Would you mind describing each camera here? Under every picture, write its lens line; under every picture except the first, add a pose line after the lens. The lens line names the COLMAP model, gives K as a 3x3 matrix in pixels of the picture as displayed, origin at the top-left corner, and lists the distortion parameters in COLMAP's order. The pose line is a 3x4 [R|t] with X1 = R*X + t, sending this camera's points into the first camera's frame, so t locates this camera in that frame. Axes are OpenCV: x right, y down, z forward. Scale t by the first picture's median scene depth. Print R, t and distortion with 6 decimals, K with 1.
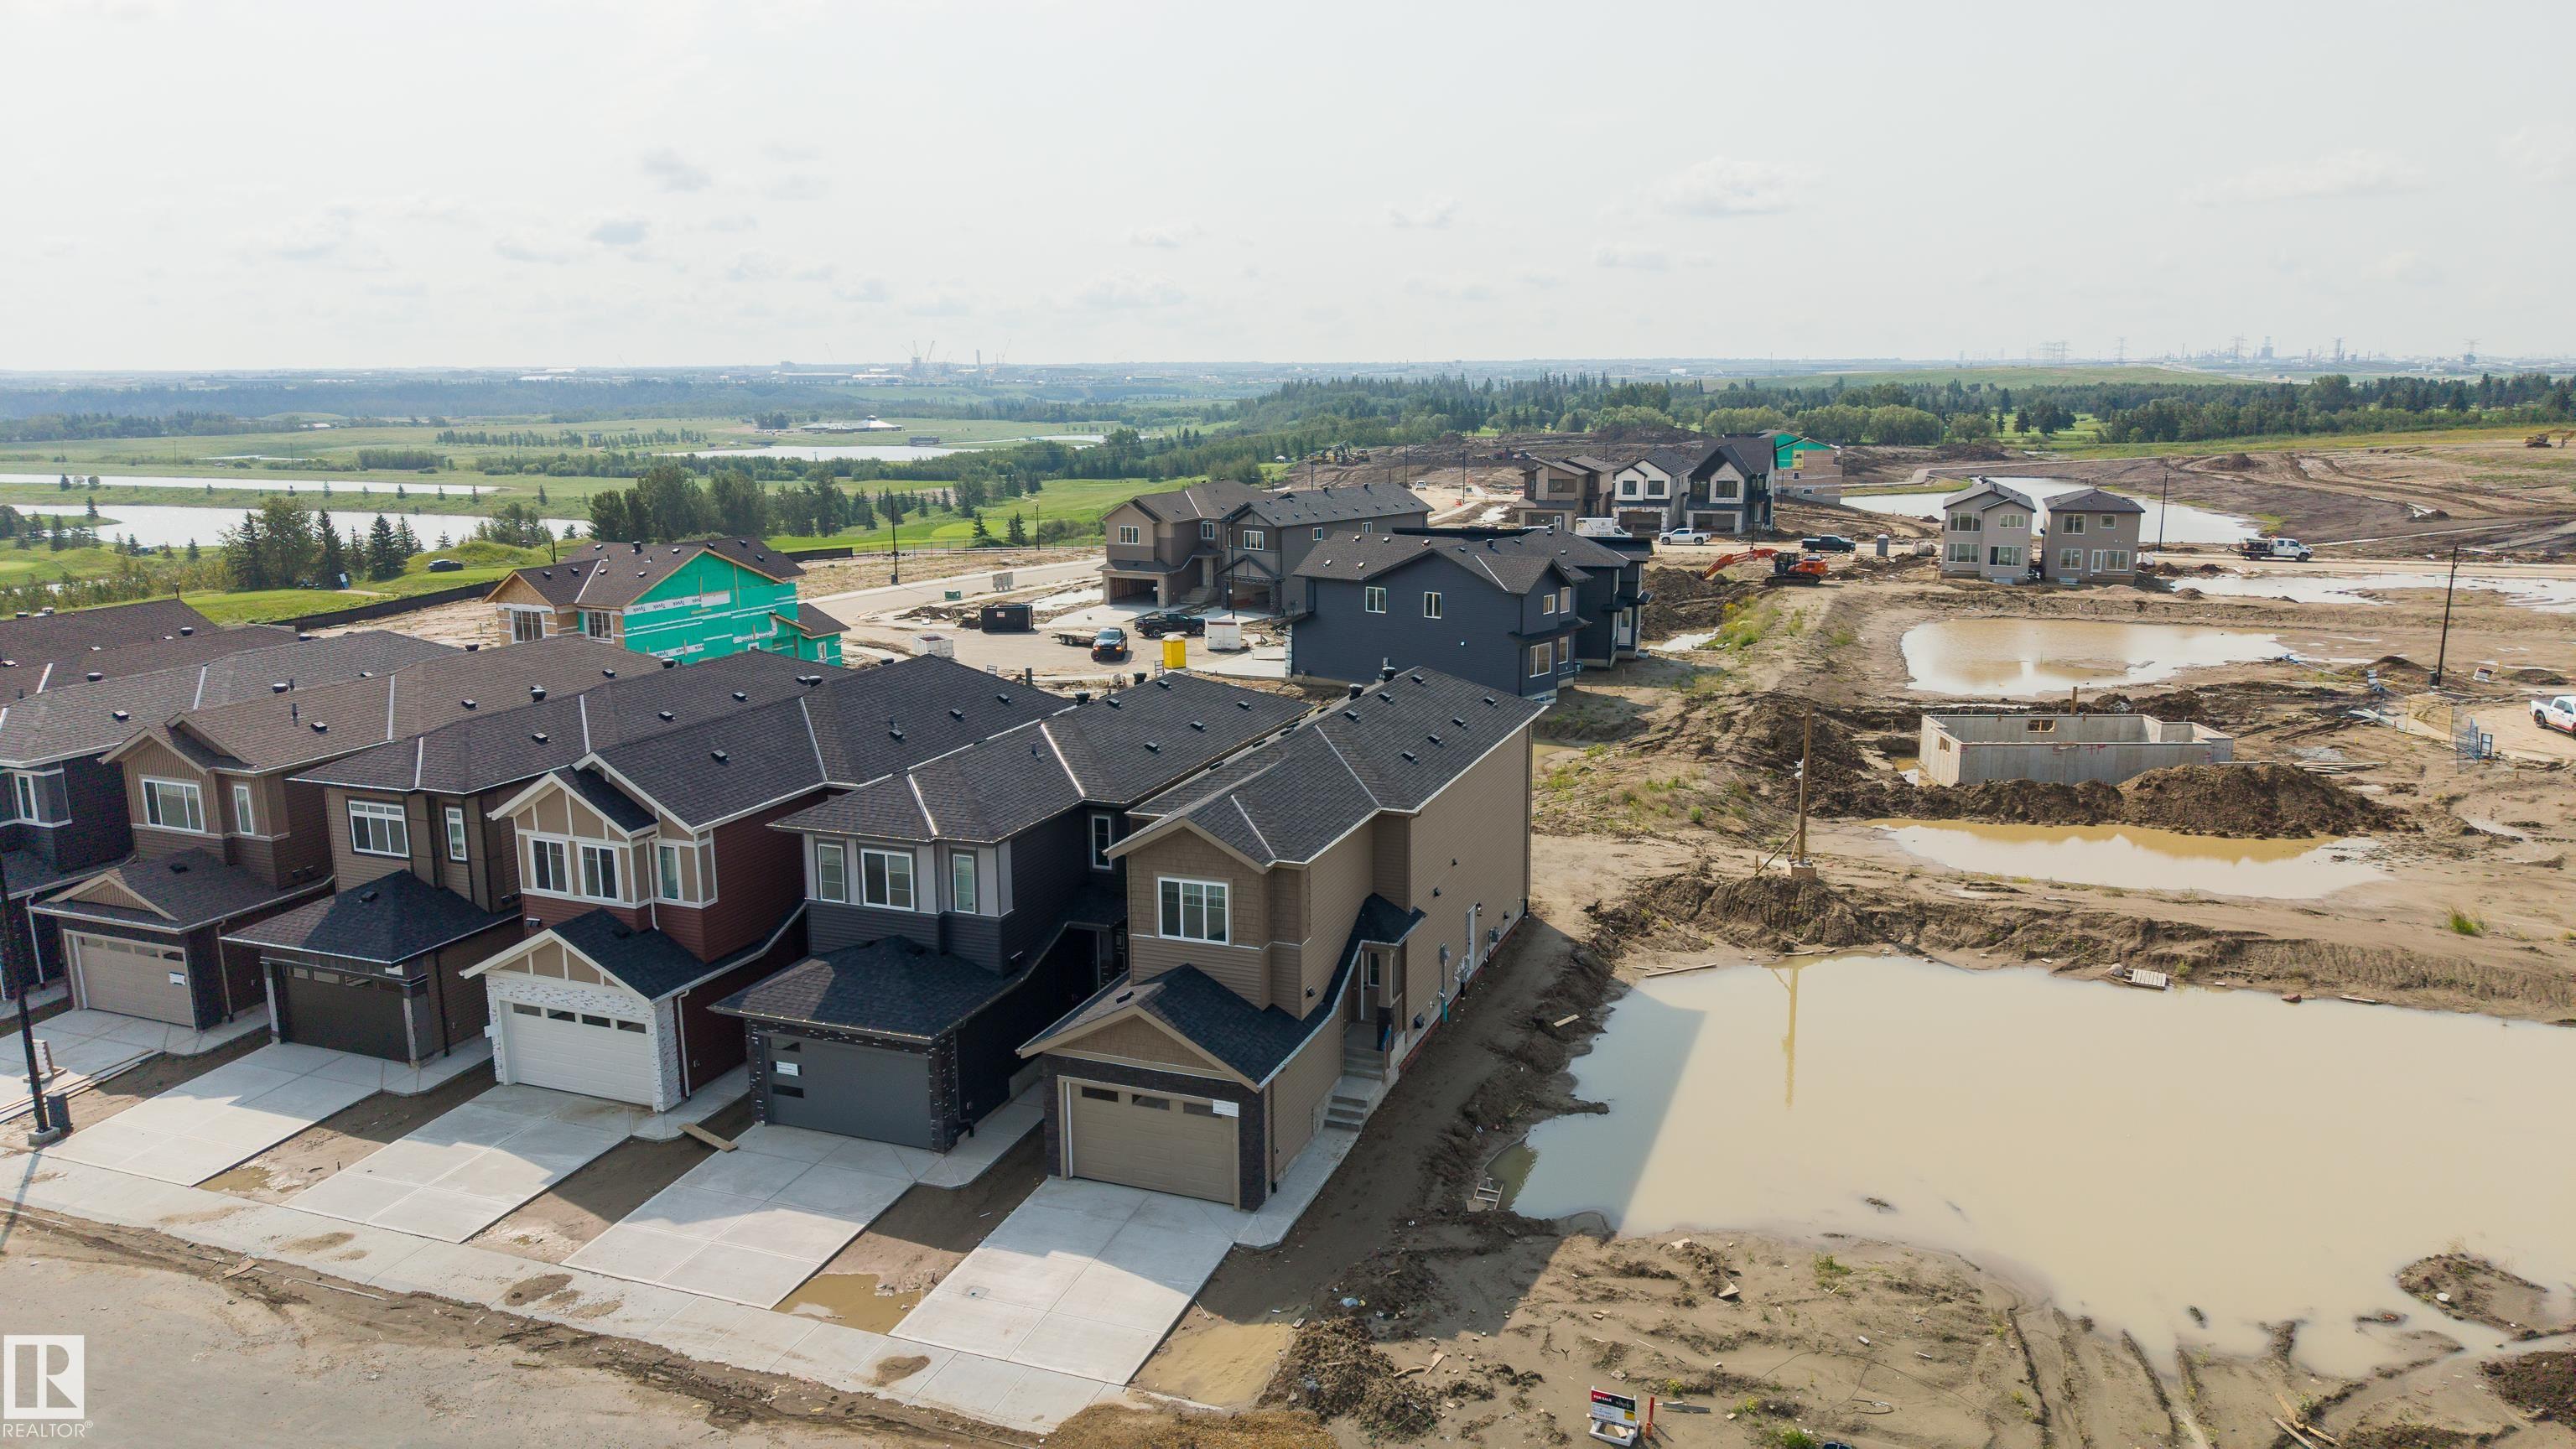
lens RADIAL K [[1708.0, 0, 1286.9], [0, 1708.0, 729.2], [0, 0, 1]] dist [0.041877, -0.052588]
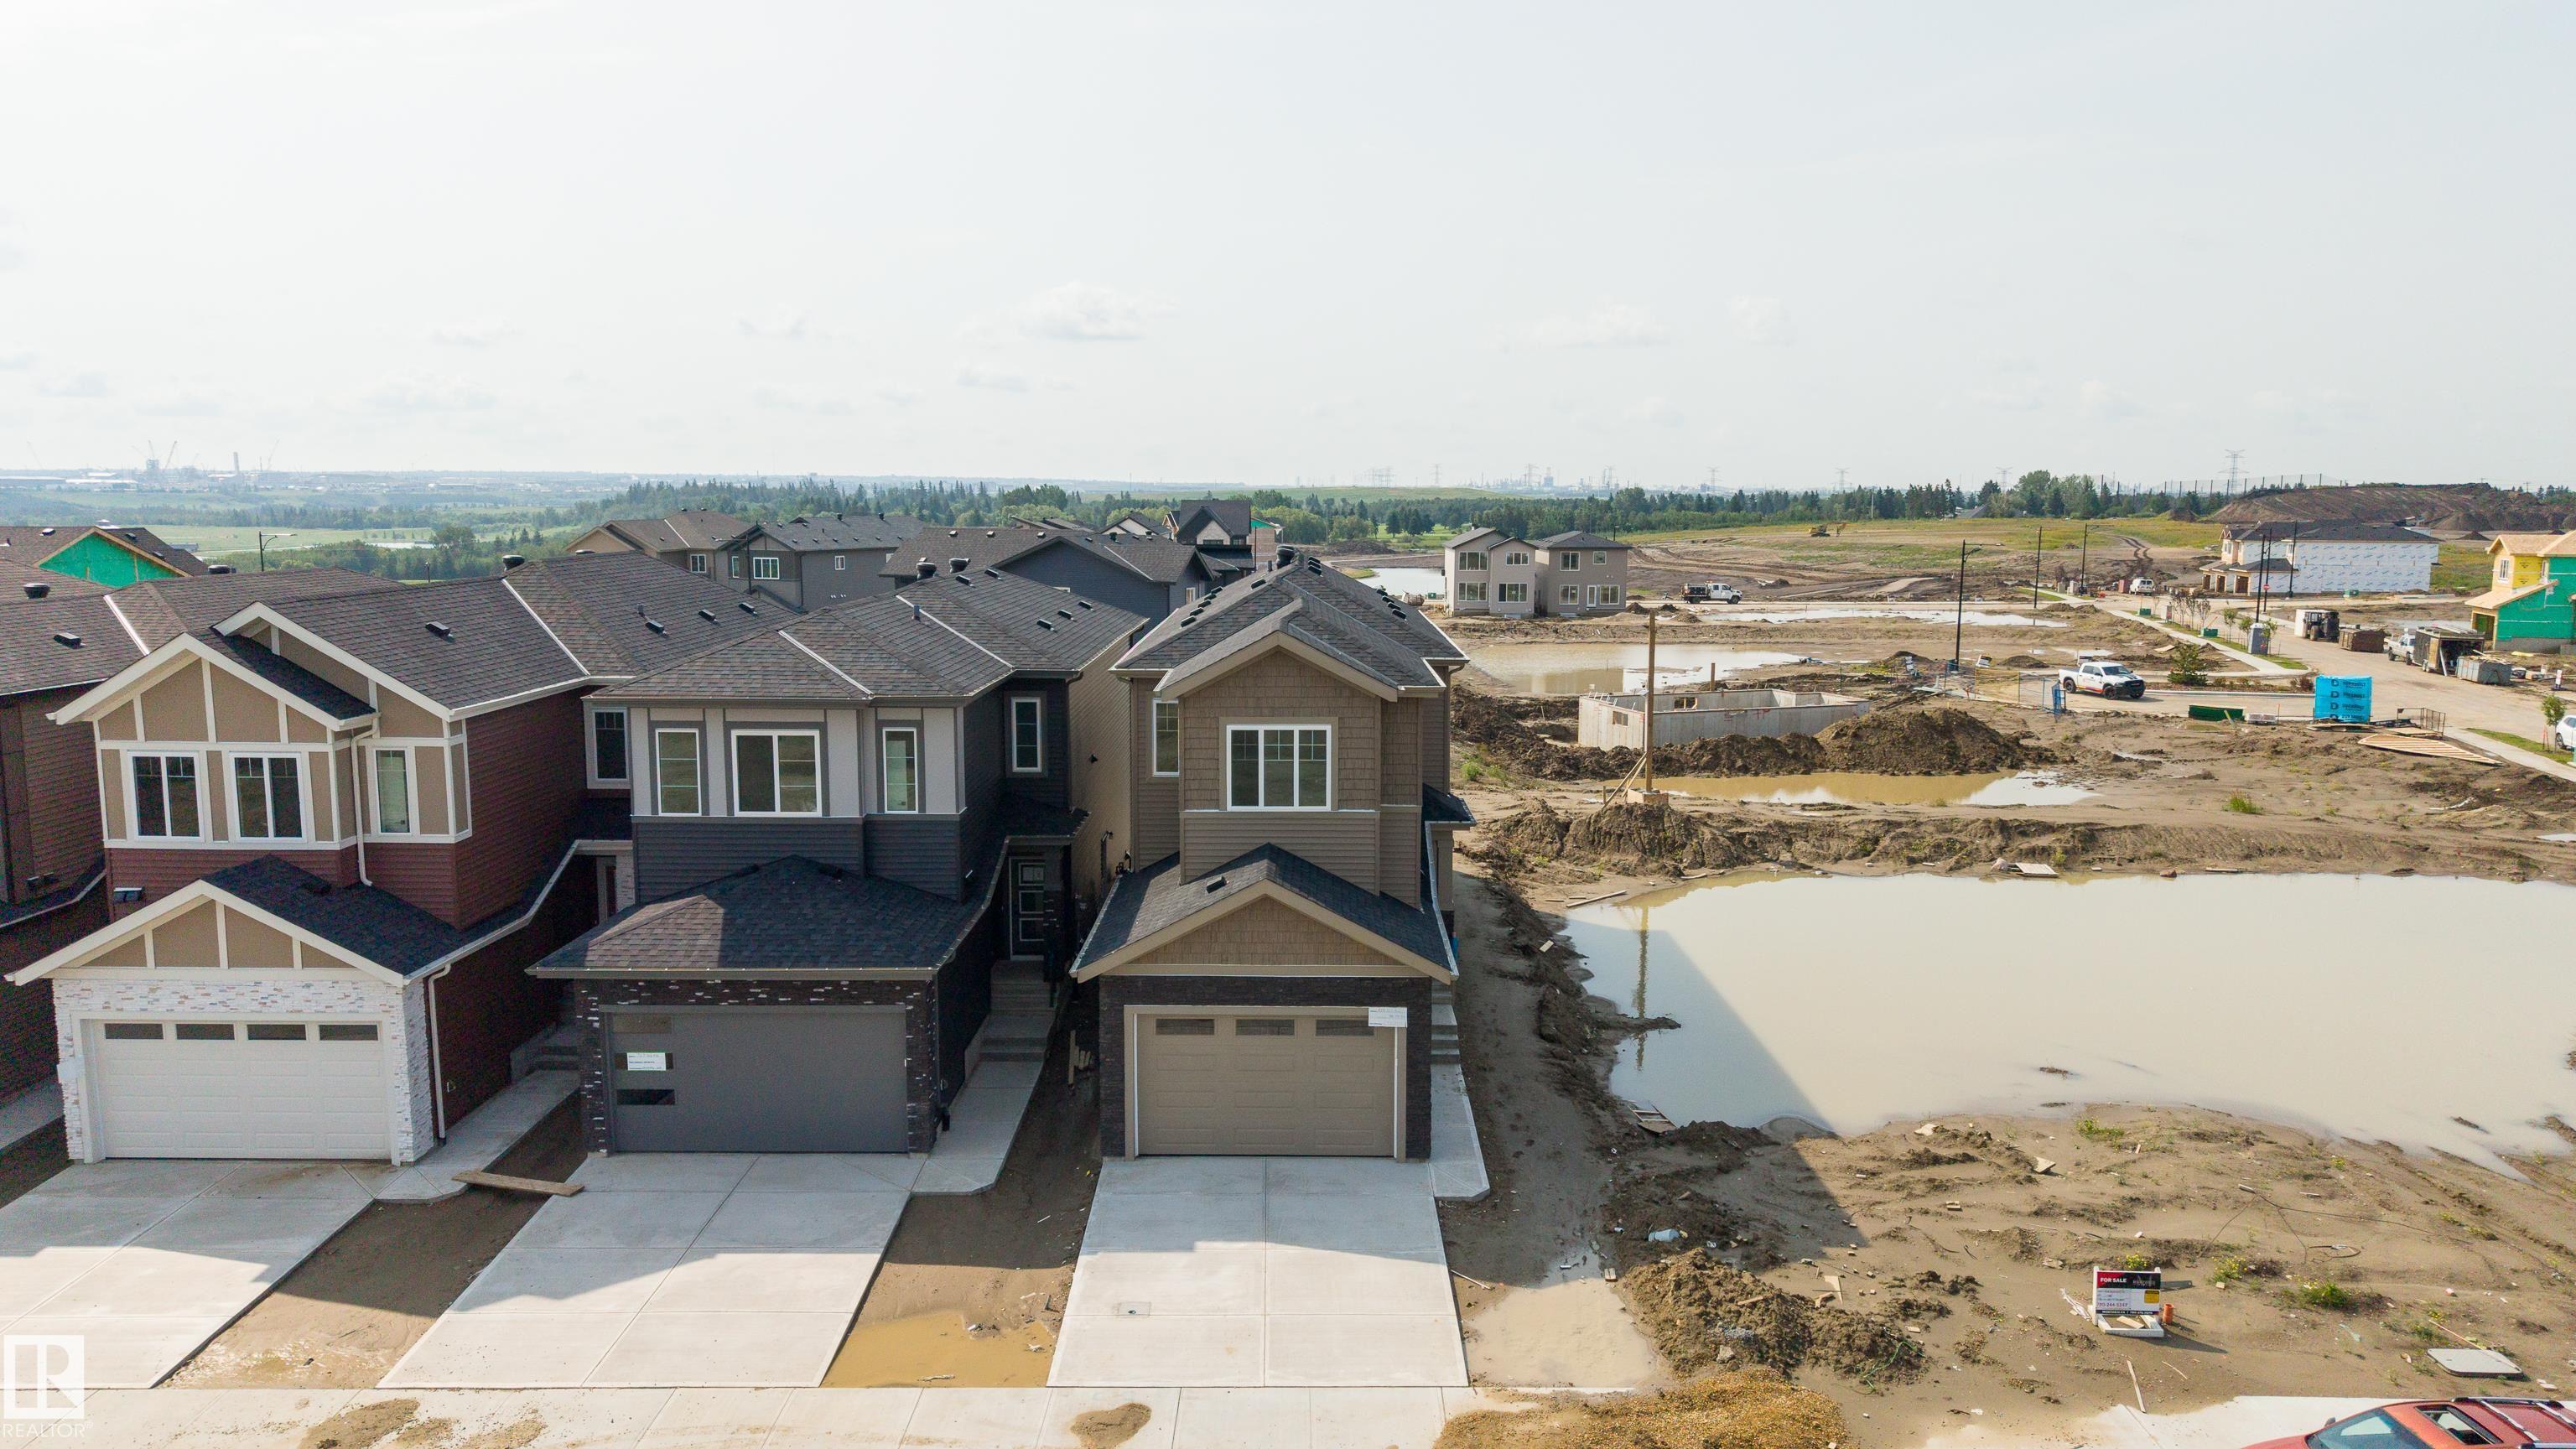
lens RADIAL K [[1741.1, 0, 1283.5], [0, 1741.1, 732.4], [0, 0, 1]] dist [0.051087, -0.062062]
pose [[0.935648, -0.036928, 0.350998, -0.273129], [0.060840, 0.996499, -0.057341, 0.117099], [-0.347652, 0.075006, 0.934619, 0.265264]]
